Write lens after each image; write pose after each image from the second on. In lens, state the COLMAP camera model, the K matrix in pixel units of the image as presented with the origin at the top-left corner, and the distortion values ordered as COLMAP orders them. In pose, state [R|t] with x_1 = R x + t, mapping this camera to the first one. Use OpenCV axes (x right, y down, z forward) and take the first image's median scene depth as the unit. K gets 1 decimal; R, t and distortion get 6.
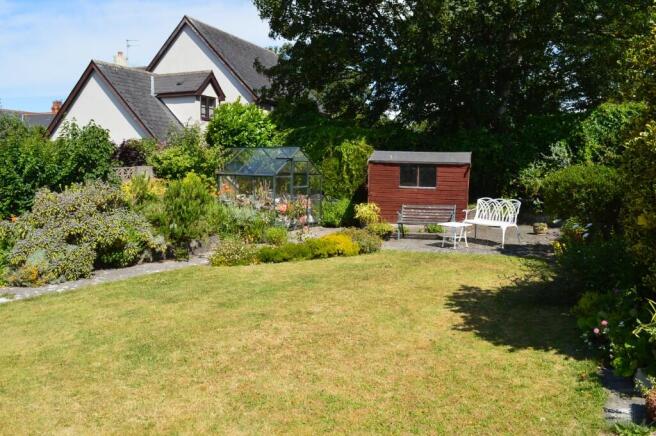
lens RADIAL K [[520.2, 0, 328.0], [0, 520.2, 218.0], [0, 0, 1]] dist [-0.093133, -0.001077]
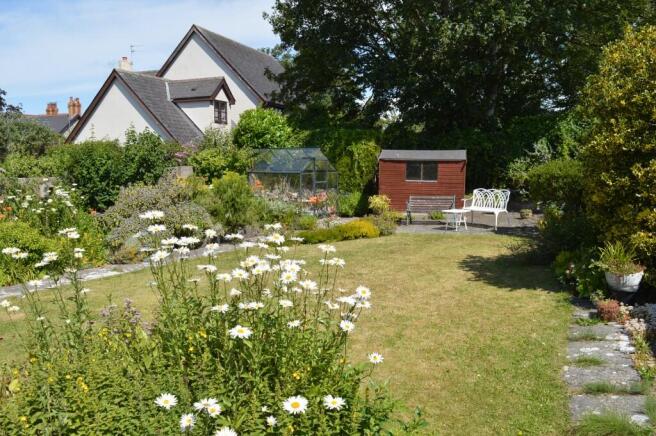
lens RADIAL K [[520.2, 0, 328.0], [0, 520.2, 218.0], [0, 0, 1]] dist [-0.093133, -0.001077]
pose [[0.999421, -0.018239, 0.028716, -0.073361], [0.018053, 0.999814, 0.006739, 0.012811], [-0.028833, -0.006217, 0.999565, -0.163218]]
